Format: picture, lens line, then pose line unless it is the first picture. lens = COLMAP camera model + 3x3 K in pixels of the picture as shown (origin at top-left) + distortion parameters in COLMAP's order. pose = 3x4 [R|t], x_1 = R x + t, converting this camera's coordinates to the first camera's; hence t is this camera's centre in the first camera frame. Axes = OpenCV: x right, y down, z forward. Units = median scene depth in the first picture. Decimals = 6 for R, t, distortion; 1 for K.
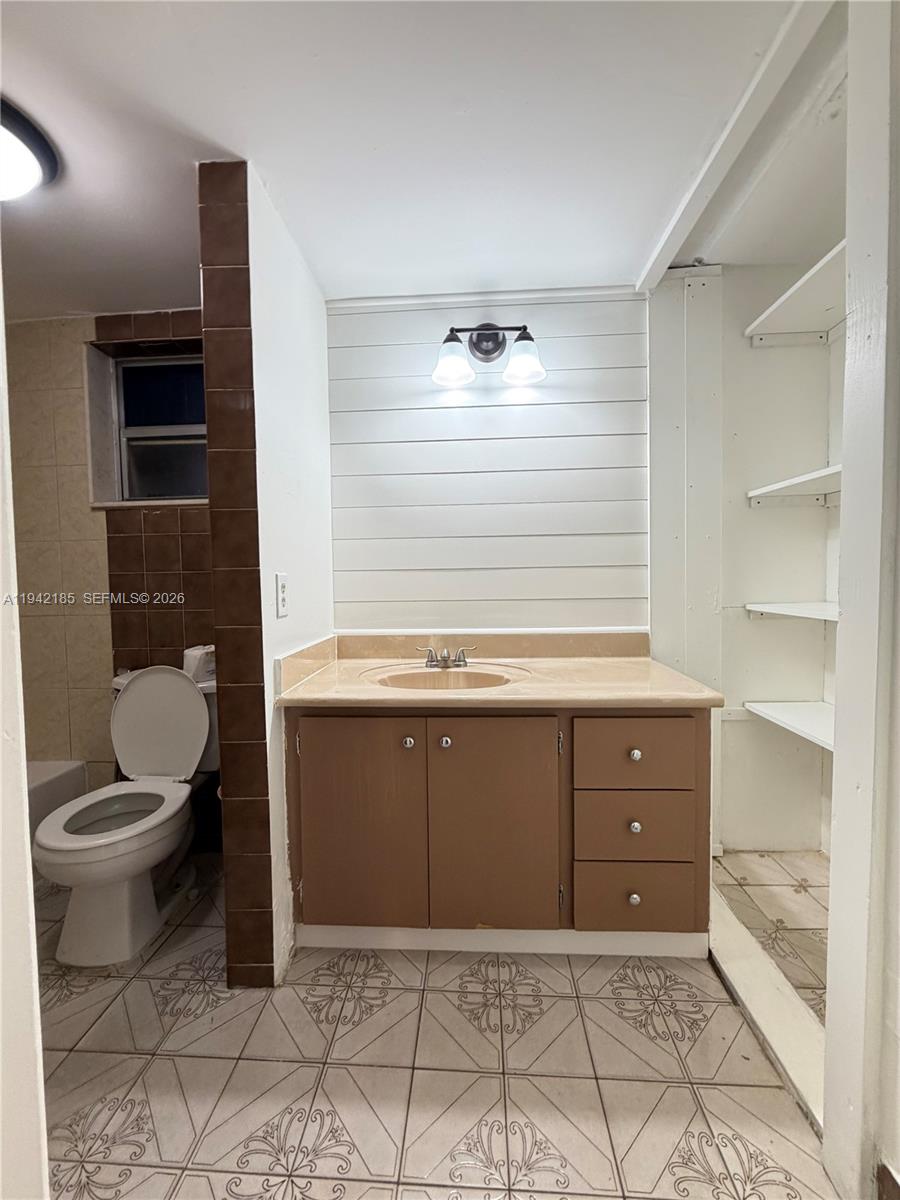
lens RADIAL K [[479.8, 0, 450.0], [0, 479.8, 597.6], [0, 0, 1]] dist [-0.003812, 0.001053]
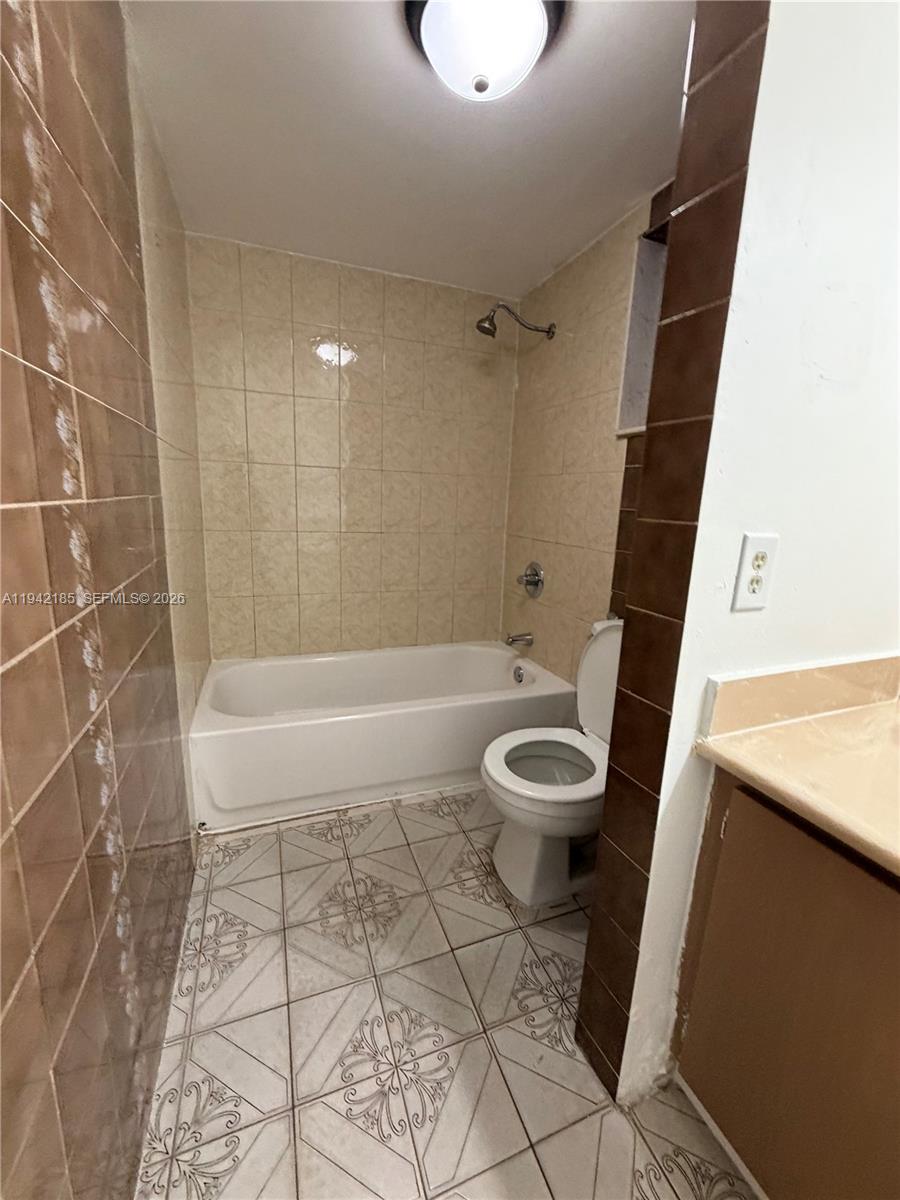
lens RADIAL K [[479.8, 0, 450.6], [0, 479.8, 595.7], [0, 0, 1]] dist [-0.003812, 0.001053]
pose [[0.411697, 0.216637, -0.885197, 0.006315], [-0.085909, 0.976235, 0.198962, -0.059668], [0.907263, -0.005865, 0.420523, 0.443159]]
